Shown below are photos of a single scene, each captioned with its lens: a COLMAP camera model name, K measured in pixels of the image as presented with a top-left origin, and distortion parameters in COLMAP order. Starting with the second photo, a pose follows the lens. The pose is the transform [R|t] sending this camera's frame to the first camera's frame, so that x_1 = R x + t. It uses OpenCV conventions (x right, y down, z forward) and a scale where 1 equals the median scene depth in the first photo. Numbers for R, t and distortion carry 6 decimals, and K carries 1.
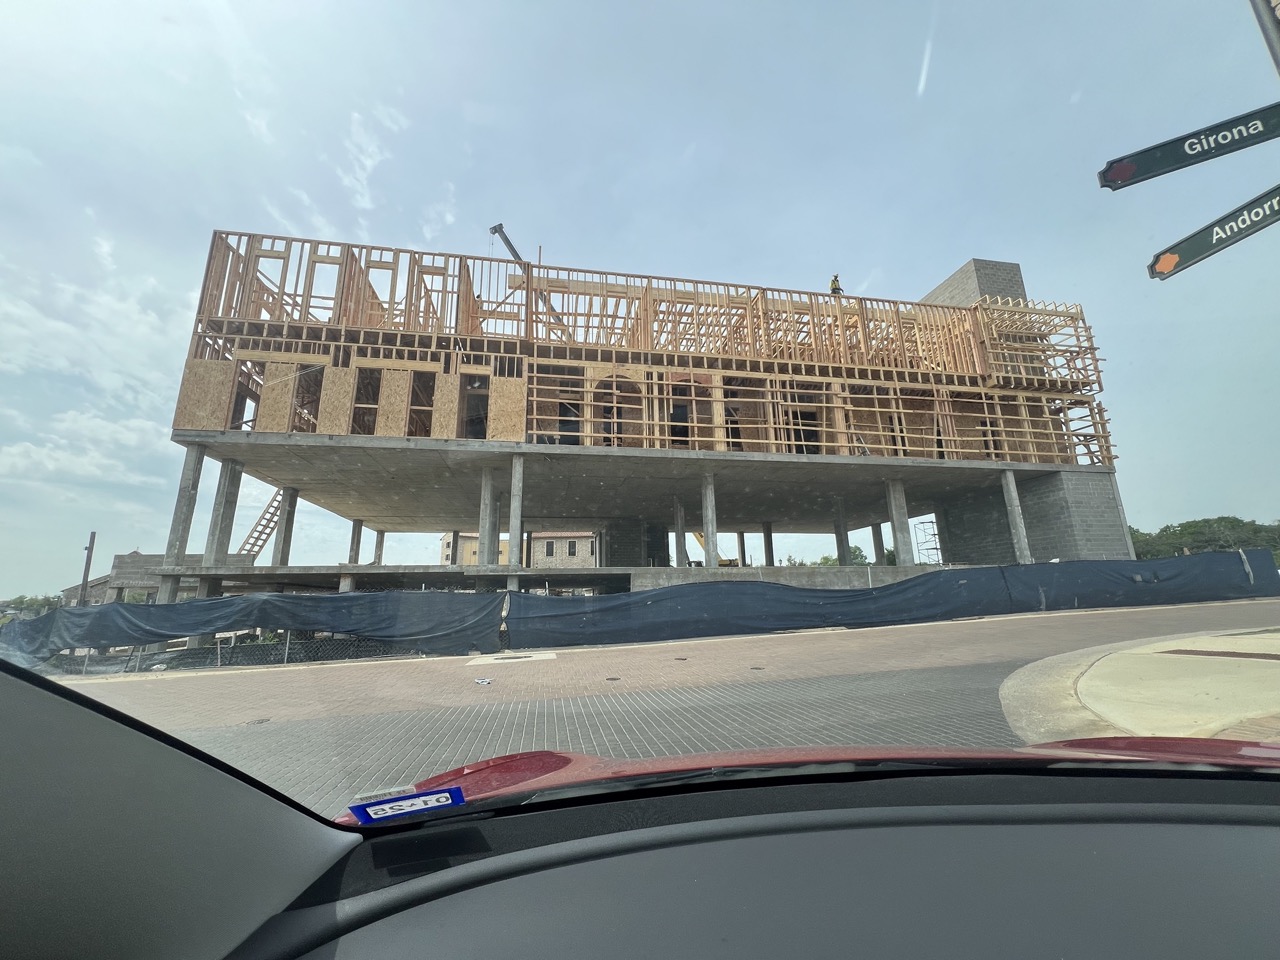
lens RADIAL K [[510.8, 0, 643.2], [0, 510.8, 471.4], [0, 0, 1]] dist [-0.000028, 0.000016]
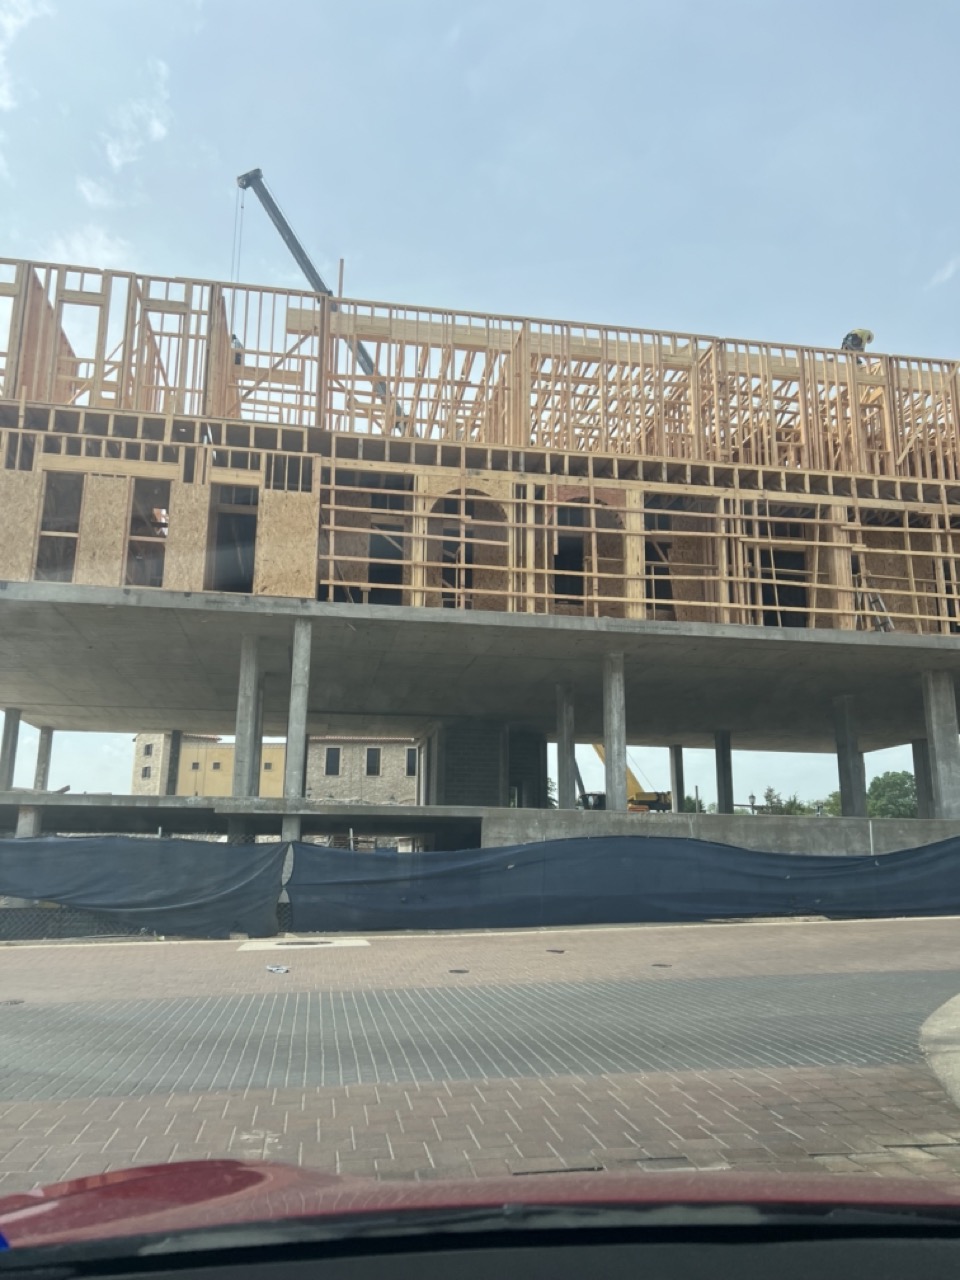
lens RADIAL K [[970.8, 0, 480.0], [0, 970.8, 640.0], [0, 0, 1]] dist [0.034719, -0.003257]
pose [[0.999328, 0.027040, -0.024761, -0.002990], [-0.026401, 0.999319, 0.025787, -0.040184], [0.025442, -0.025116, 0.999361, -0.148877]]
